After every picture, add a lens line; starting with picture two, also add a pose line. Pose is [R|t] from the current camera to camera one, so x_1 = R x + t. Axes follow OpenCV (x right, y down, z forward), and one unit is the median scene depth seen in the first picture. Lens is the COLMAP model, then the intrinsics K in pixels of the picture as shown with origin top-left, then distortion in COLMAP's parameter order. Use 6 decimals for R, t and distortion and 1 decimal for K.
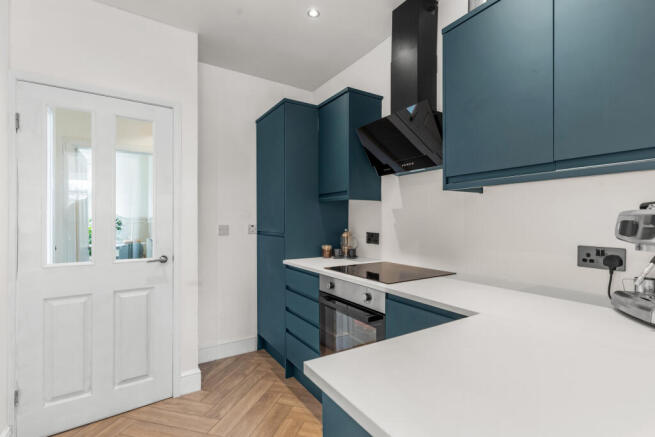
lens RADIAL K [[312.8, 0, 325.2], [0, 312.8, 216.2], [0, 0, 1]] dist [-0.000075, 0.000023]
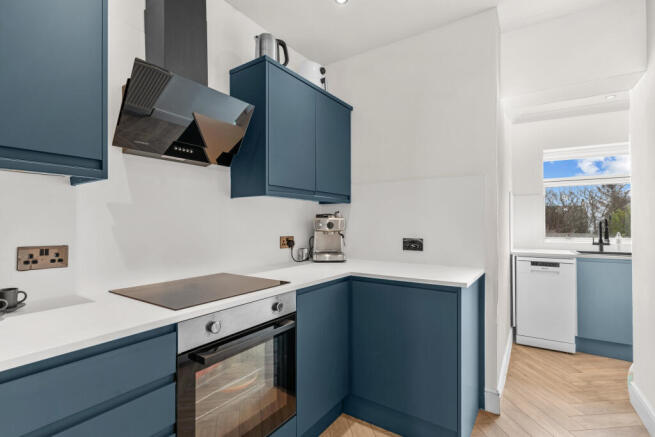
lens RADIAL K [[312.8, 0, 325.2], [0, 312.8, 216.2], [0, 0, 1]] dist [-0.000075, 0.000023]
pose [[-0.407912, 0.010585, 0.912960, -0.536243], [-0.025110, 0.999425, -0.022807, 0.006706], [-0.912676, -0.032227, -0.407412, 0.873091]]
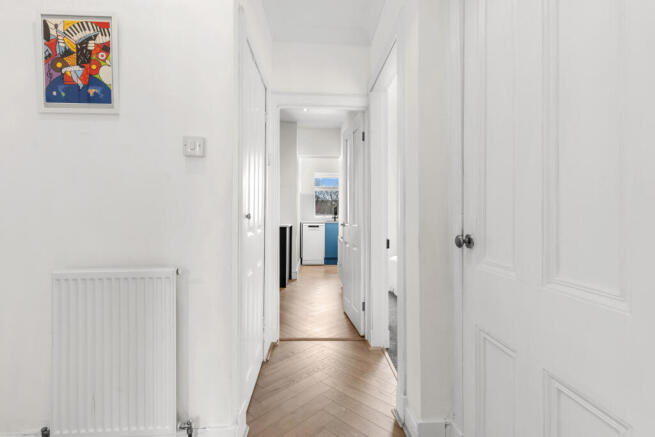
lens RADIAL K [[312.8, 0, 325.2], [0, 312.8, 216.2], [0, 0, 1]] dist [-0.000075, 0.000023]
pose [[-0.860225, -0.008664, 0.509841, -1.308996], [-0.016464, 0.999806, -0.010788, 0.089733], [-0.509648, -0.017674, -0.860201, 1.973503]]
